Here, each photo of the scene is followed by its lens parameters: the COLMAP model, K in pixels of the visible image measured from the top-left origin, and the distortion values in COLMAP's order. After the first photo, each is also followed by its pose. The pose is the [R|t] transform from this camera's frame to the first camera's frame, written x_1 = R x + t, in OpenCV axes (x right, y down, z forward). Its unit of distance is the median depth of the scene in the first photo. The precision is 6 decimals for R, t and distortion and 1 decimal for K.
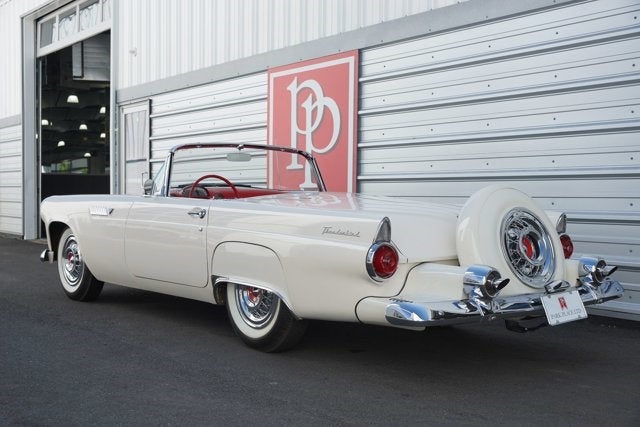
lens RADIAL K [[810.5, 0, 329.4], [0, 810.5, 215.3], [0, 0, 1]] dist [0.080359, 0.030282]
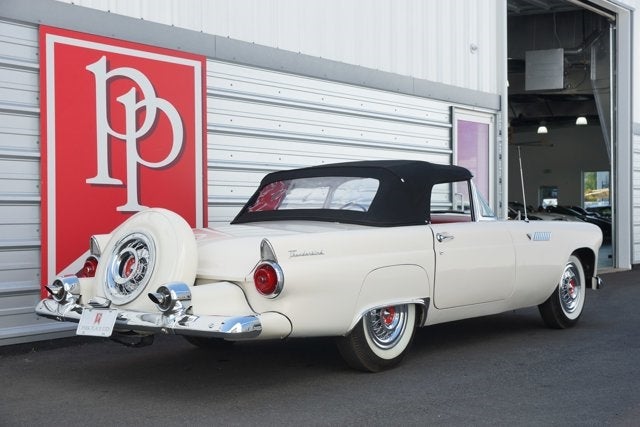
lens RADIAL K [[810.5, 0, 329.4], [0, 810.5, 215.3], [0, 0, 1]] dist [0.080359, 0.030282]
pose [[-0.207912, -0.016088, 0.978015, -0.950465], [0.022575, 0.999519, 0.021241, -0.050306], [-0.977887, 0.026495, -0.207449, 1.158573]]
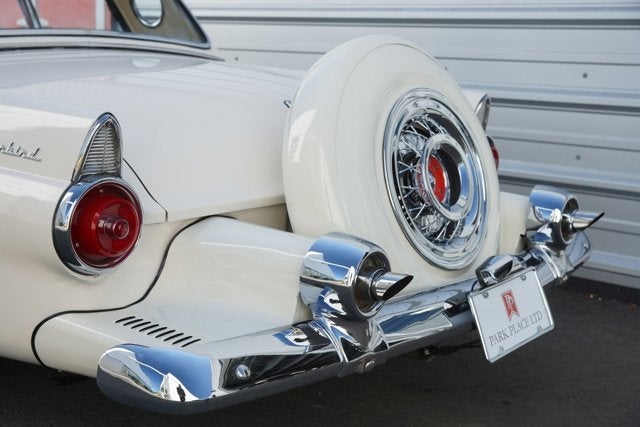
lens RADIAL K [[994.9, 0, 320.0], [0, 994.9, 213.5], [0, 0, 1]] dist [0.038844, 0.069706]
pose [[0.979256, -0.007962, 0.202470, 0.040732], [-0.022012, 0.989134, 0.145359, -0.012137], [-0.201427, -0.146801, 0.968440, 0.284996]]
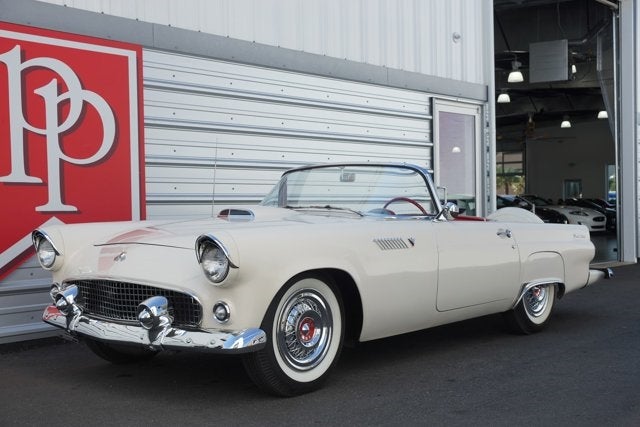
lens RADIAL K [[769.5, 0, 320.0], [0, 769.5, 213.5], [0, 0, 1]] dist [0.069675, -0.018709]
pose [[-0.149170, -0.017146, 0.988663, -0.858823], [0.036145, 0.999087, 0.022780, -0.046642], [-0.988151, 0.039133, -0.148414, 1.033619]]
